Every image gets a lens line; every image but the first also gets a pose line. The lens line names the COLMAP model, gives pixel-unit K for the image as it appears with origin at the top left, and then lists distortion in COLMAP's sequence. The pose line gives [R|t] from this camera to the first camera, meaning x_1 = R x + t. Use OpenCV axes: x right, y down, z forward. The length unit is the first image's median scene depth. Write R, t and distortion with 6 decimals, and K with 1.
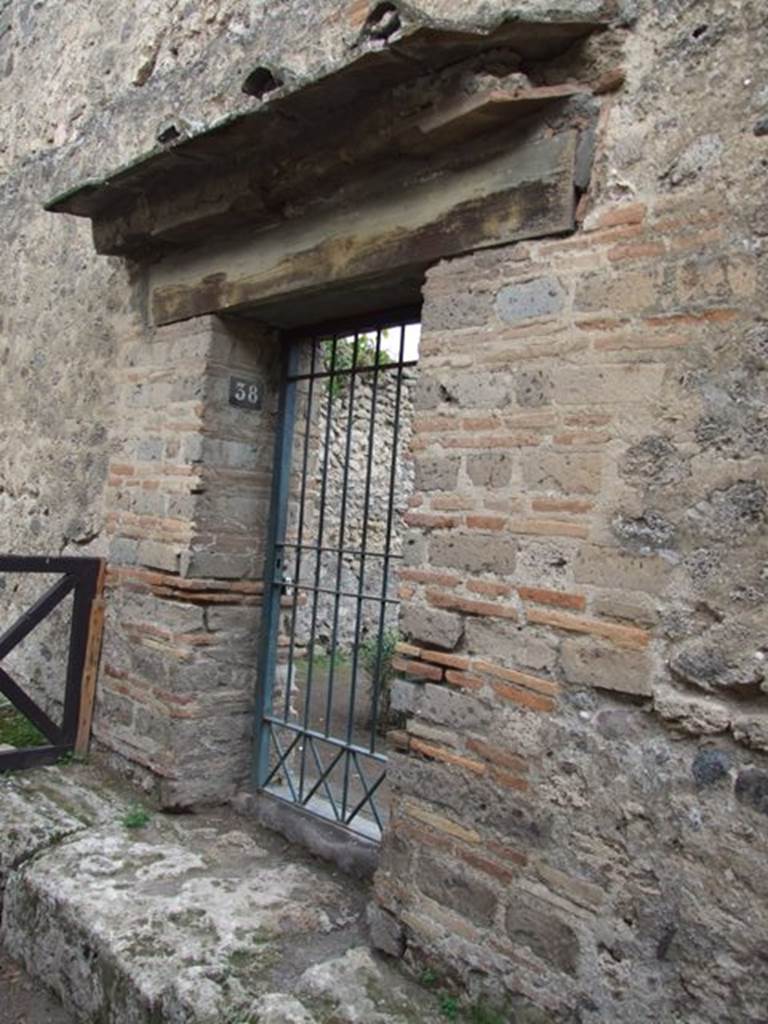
lens RADIAL K [[835.7, 0, 384.0], [0, 835.7, 512.0], [0, 0, 1]] dist [-0.055930, 0.067661]
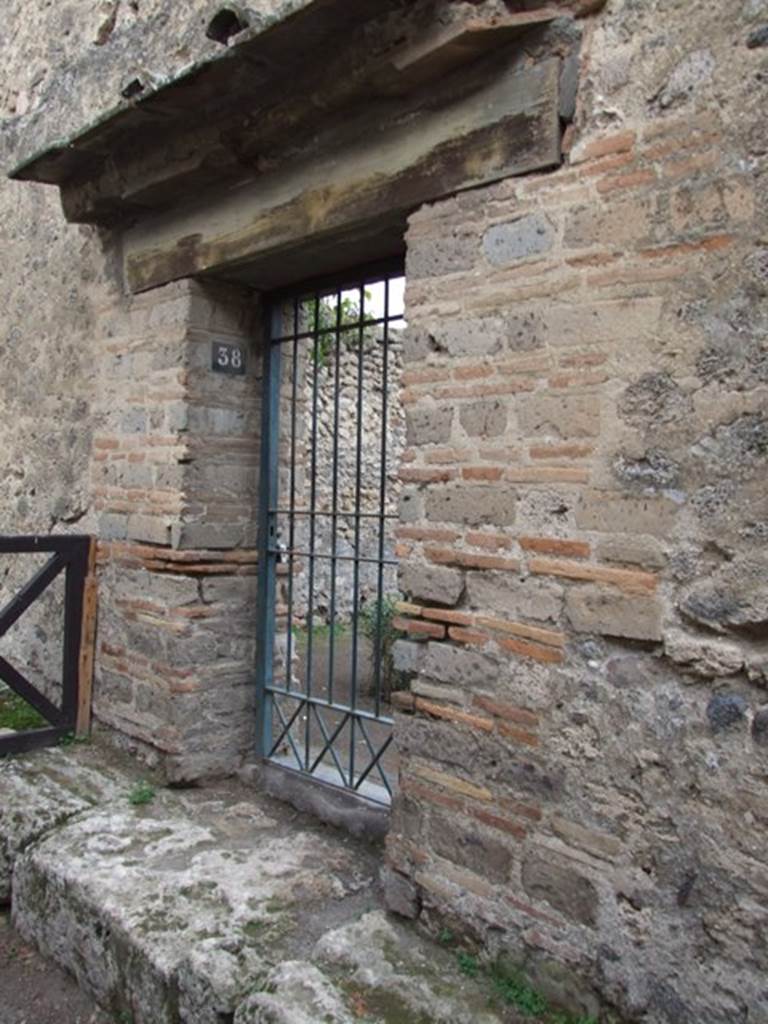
lens RADIAL K [[834.7, 0, 384.0], [0, 834.7, 512.0], [0, 0, 1]] dist [-0.060513, 0.074803]
pose [[0.998696, -0.050452, 0.007836, -0.002014], [0.050144, 0.998109, 0.035547, 0.016000], [-0.009615, -0.035108, 0.999337, 0.029838]]
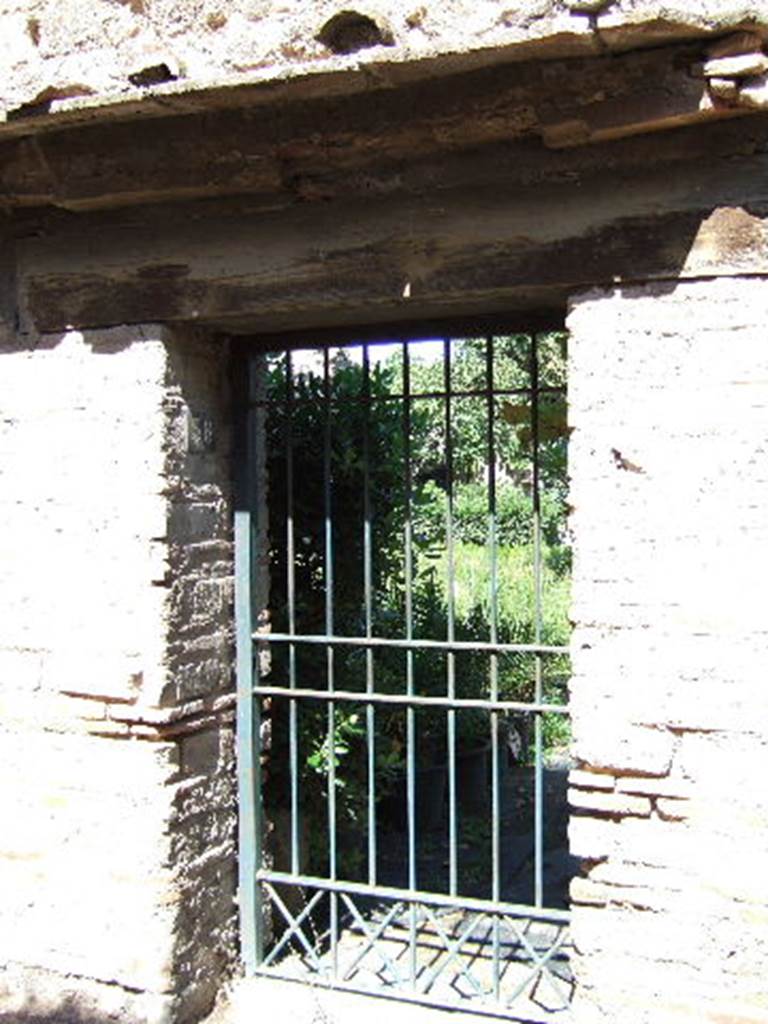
lens RADIAL K [[1110.4, 0, 384.0], [0, 1110.4, 512.0], [0, 0, 1]] dist [-0.062218, 0.016259]
pose [[0.918545, -0.082238, 0.386667, -0.542986], [0.064522, 0.996194, 0.058599, -0.166843], [-0.390014, -0.028877, 0.920356, 0.109667]]
